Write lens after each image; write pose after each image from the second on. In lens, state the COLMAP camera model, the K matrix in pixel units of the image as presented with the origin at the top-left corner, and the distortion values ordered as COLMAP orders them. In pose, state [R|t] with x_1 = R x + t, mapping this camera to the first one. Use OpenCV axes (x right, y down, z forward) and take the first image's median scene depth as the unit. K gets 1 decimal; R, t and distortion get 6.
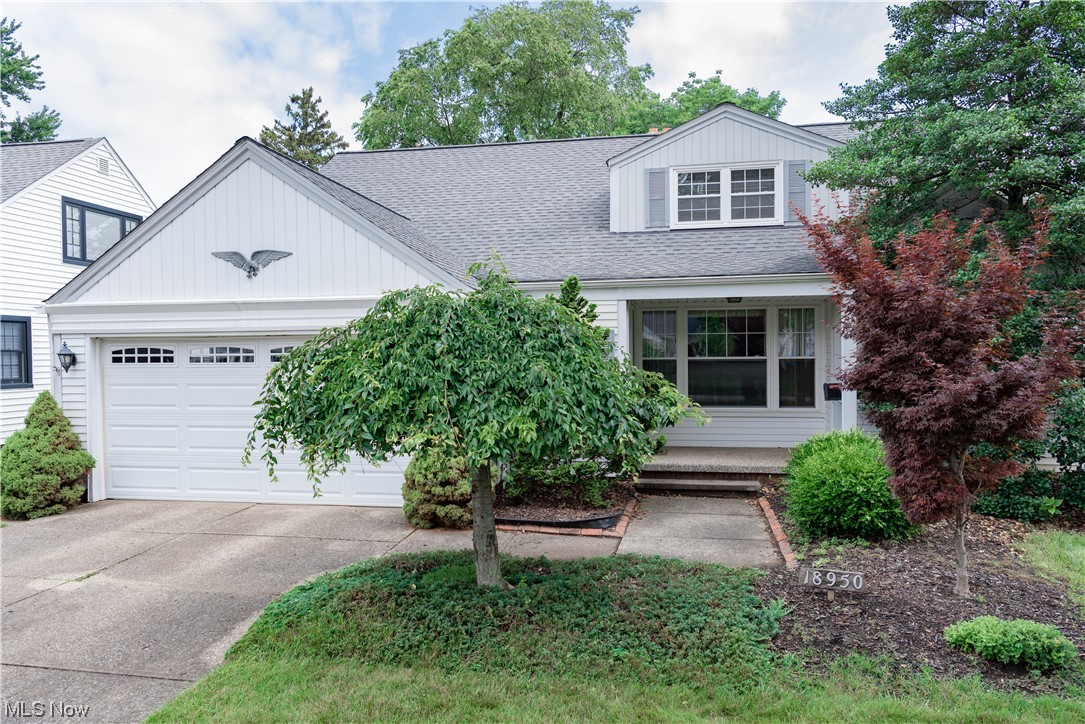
lens RADIAL K [[743.4, 0, 541.0], [0, 743.4, 366.3], [0, 0, 1]] dist [-0.010678, 0.004184]
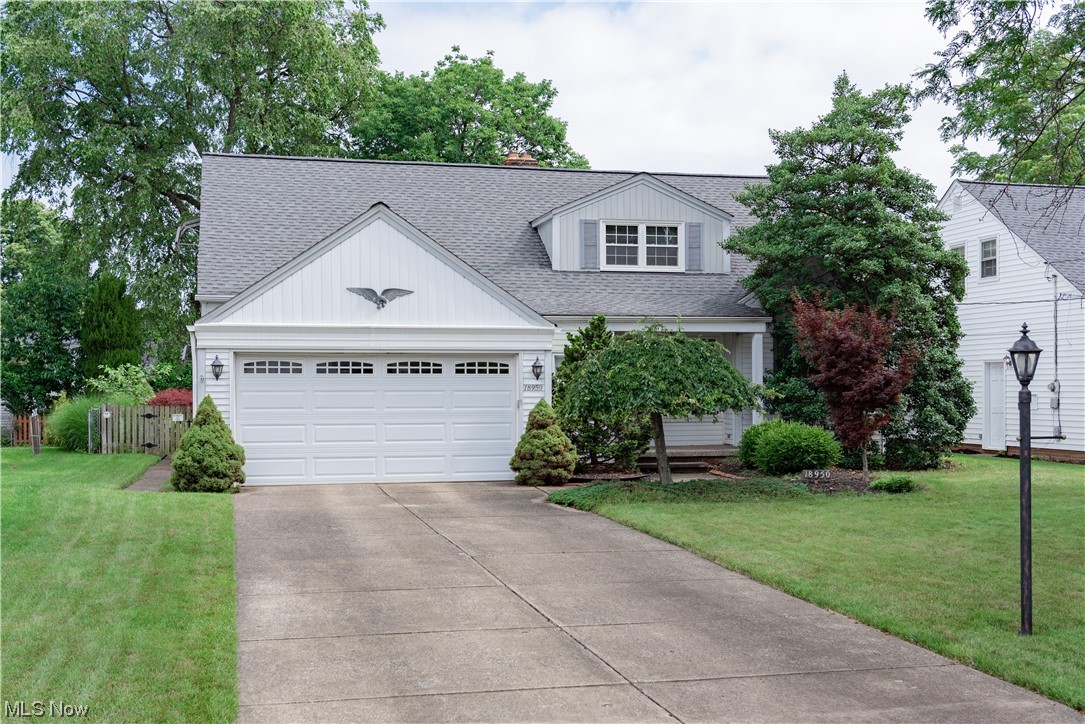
lens RADIAL K [[1239.8, 0, 542.0], [0, 1239.8, 365.6], [0, 0, 1]] dist [-0.009842, 0.000000]
pose [[0.909004, 0.013115, 0.416581, -1.004832], [0.002165, 0.999343, -0.036185, 0.058429], [-0.416782, 0.033794, 0.908378, -1.058772]]
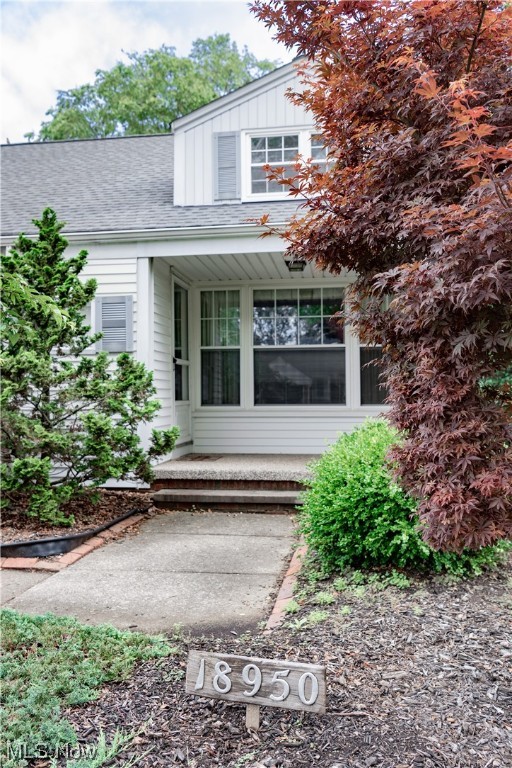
lens RADIAL K [[649.5, 0, 257.7], [0, 649.5, 384.0], [0, 0, 1]] dist [-0.004668, -0.001402]
pose [[0.998901, 0.004166, 0.046693, 0.210079], [-0.002406, 0.999287, -0.037688, 0.071905], [-0.046816, 0.037534, 0.998198, 0.343550]]
